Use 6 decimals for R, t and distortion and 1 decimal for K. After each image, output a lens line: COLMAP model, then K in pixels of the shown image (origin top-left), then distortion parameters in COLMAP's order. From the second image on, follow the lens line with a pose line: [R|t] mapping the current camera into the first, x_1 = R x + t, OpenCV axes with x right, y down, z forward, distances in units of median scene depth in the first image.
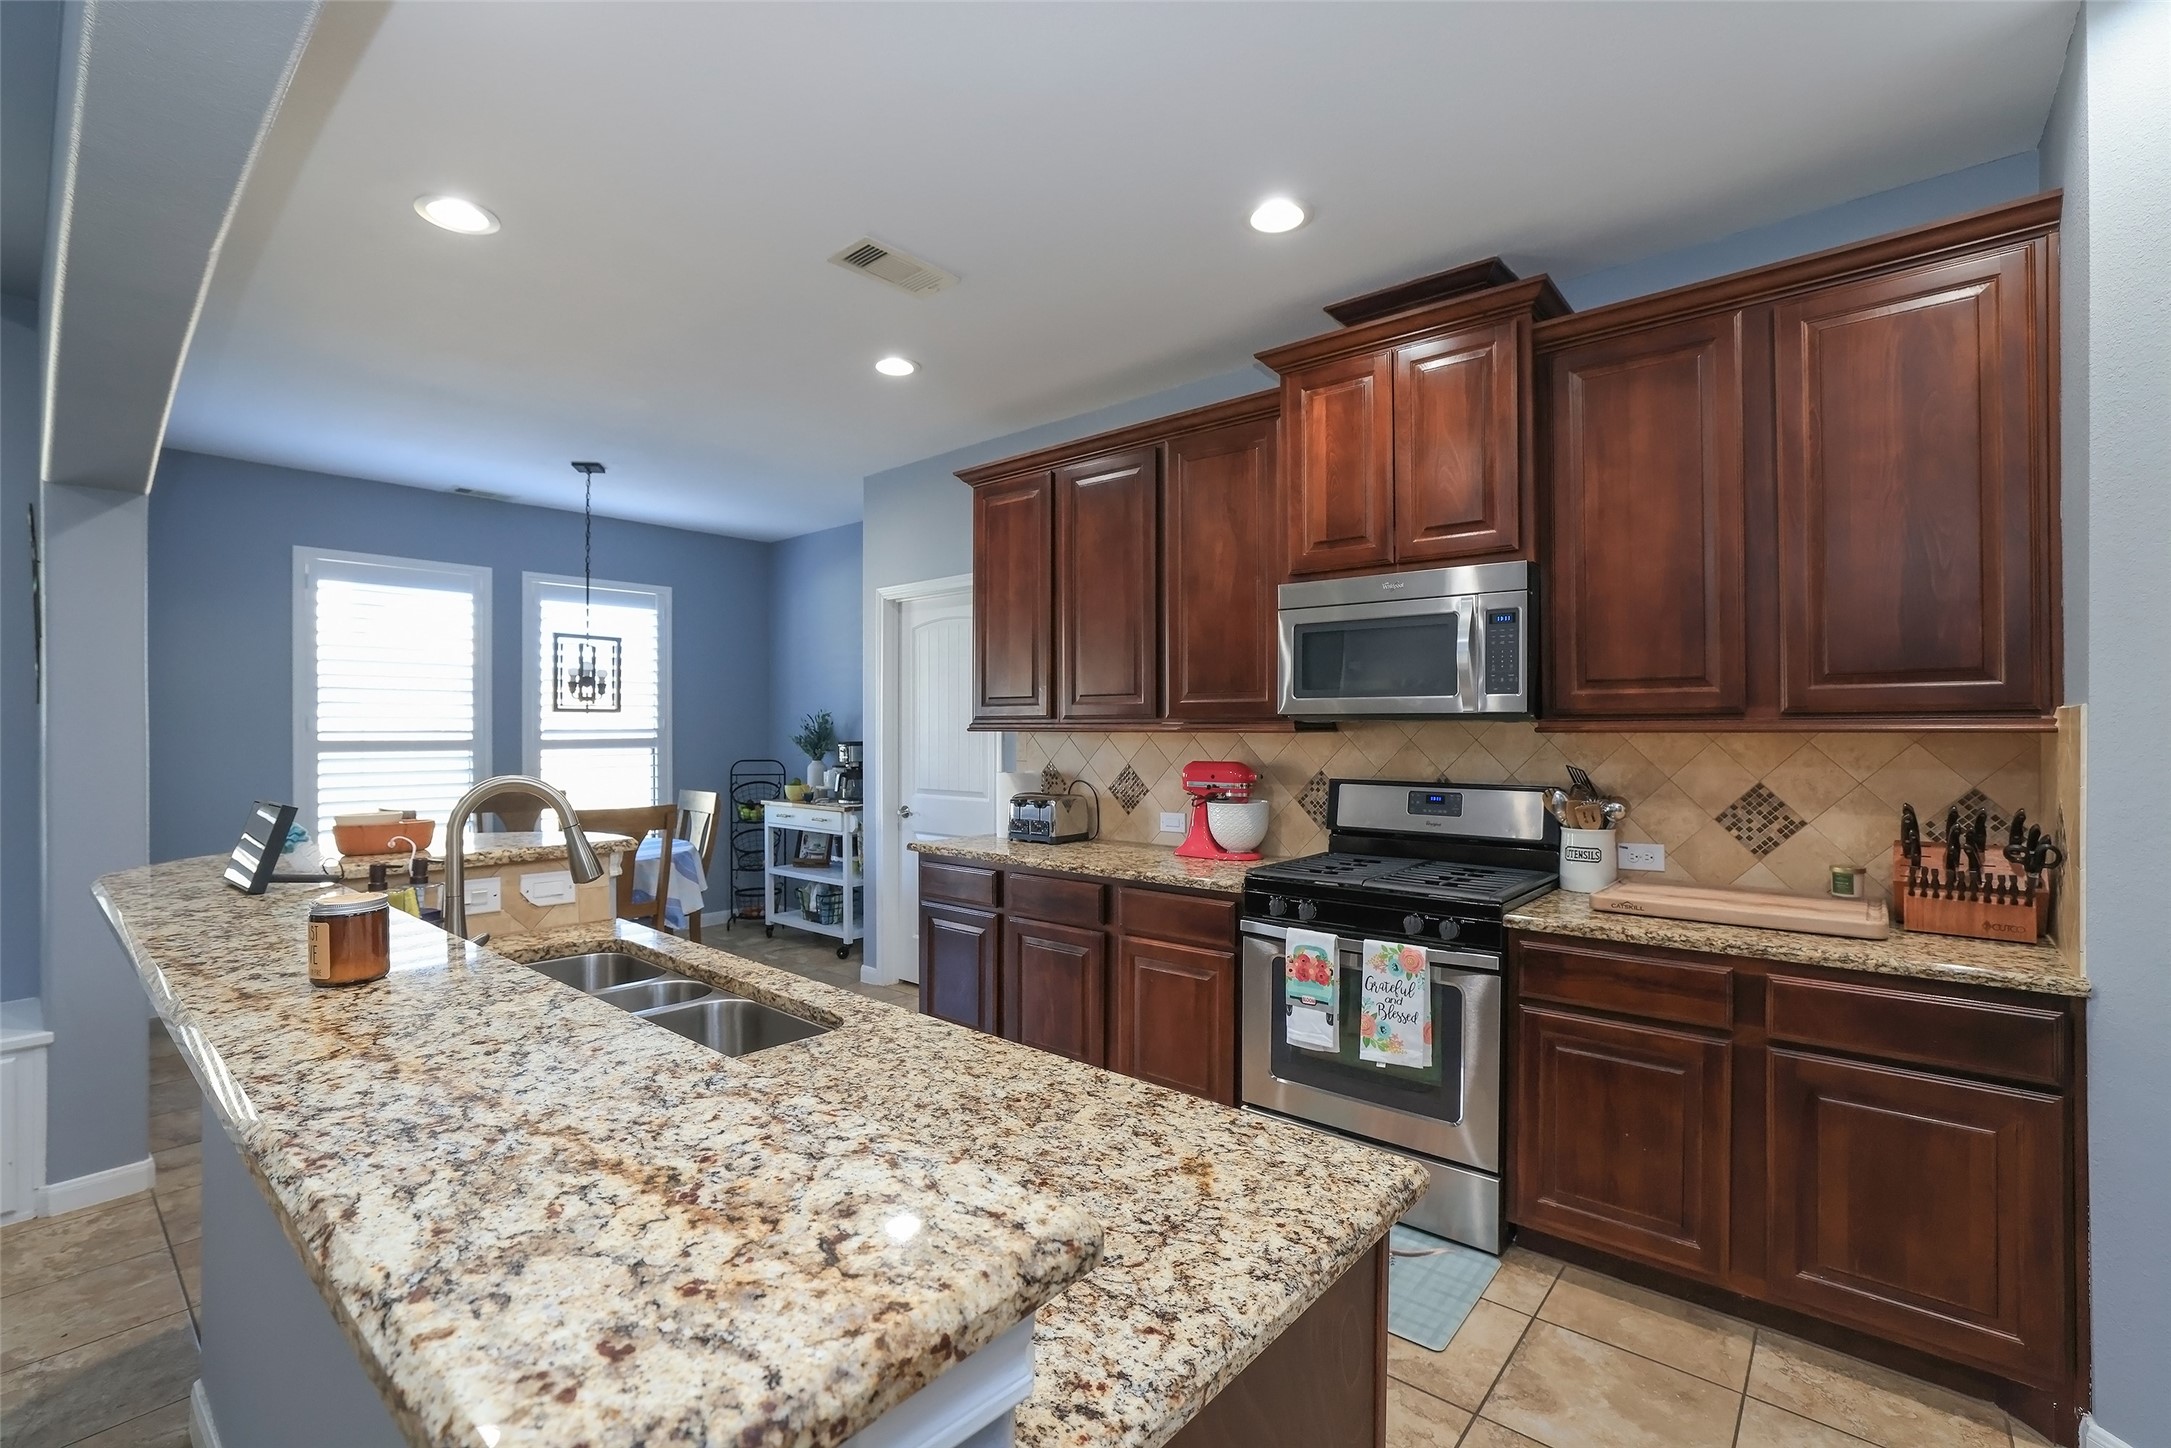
lens RADIAL K [[935.2, 0, 1150.3], [0, 935.2, 715.5], [0, 0, 1]] dist [-0.019350, 0.005579]
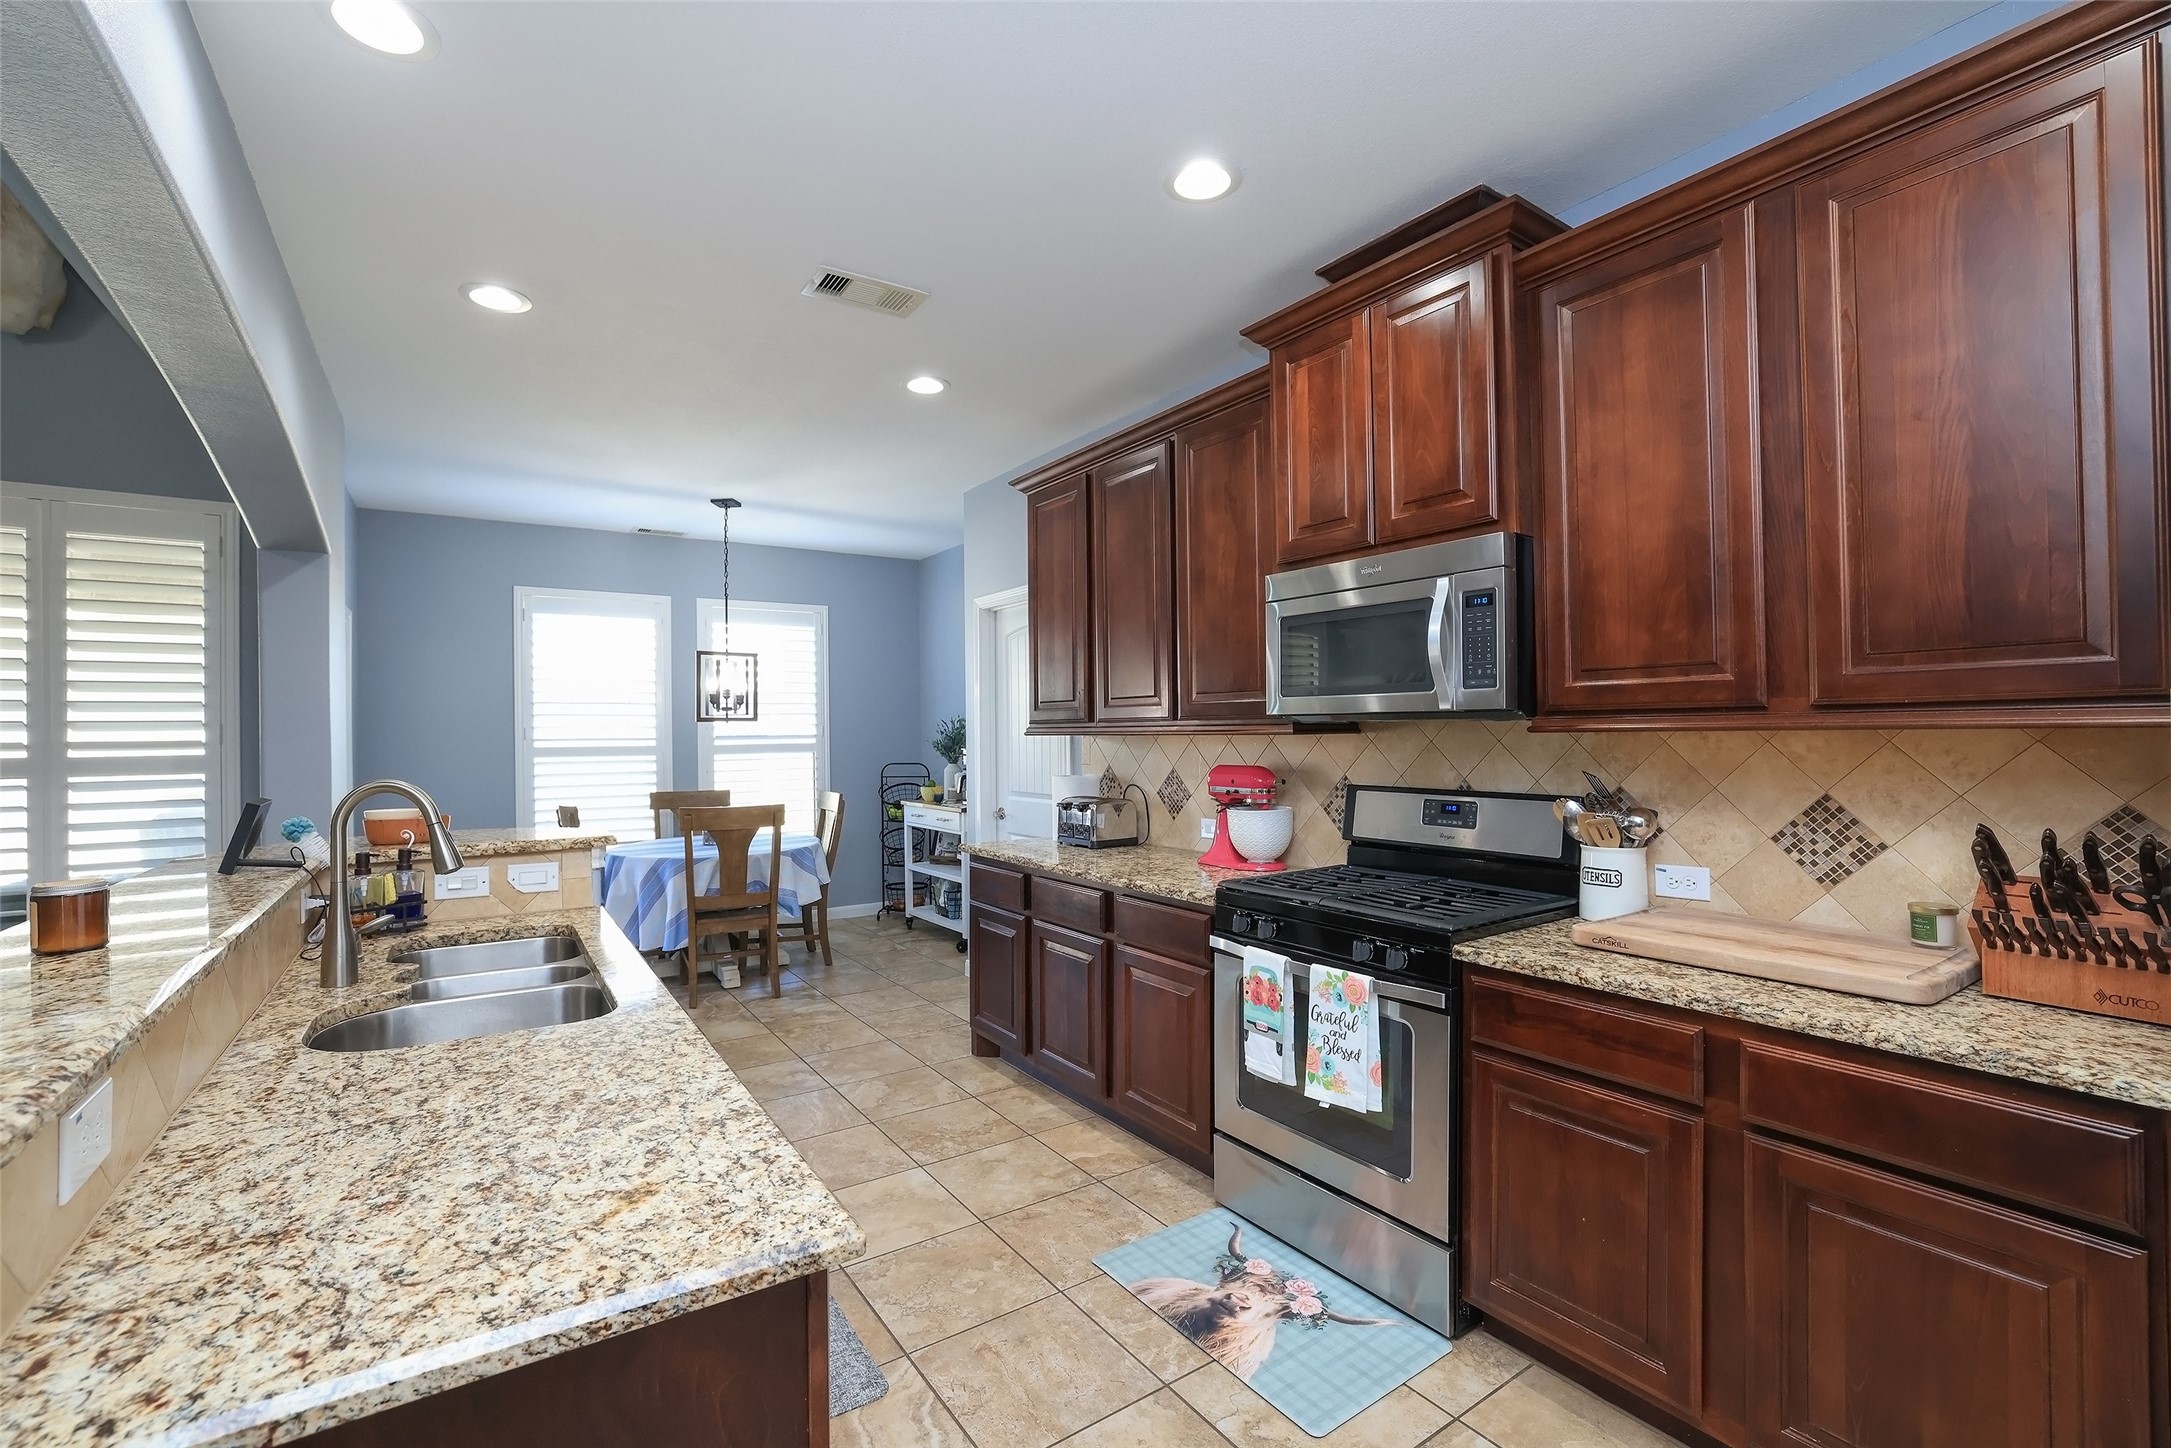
lens RADIAL K [[935.2, 0, 1125.6], [0, 935.2, 716.6], [0, 0, 1]] dist [-0.019350, 0.005579]
pose [[0.962069, -0.013588, -0.272466, 0.297604], [0.013487, 0.999907, -0.002242, 0.000606], [0.272471, -0.001518, 0.962163, 0.080779]]
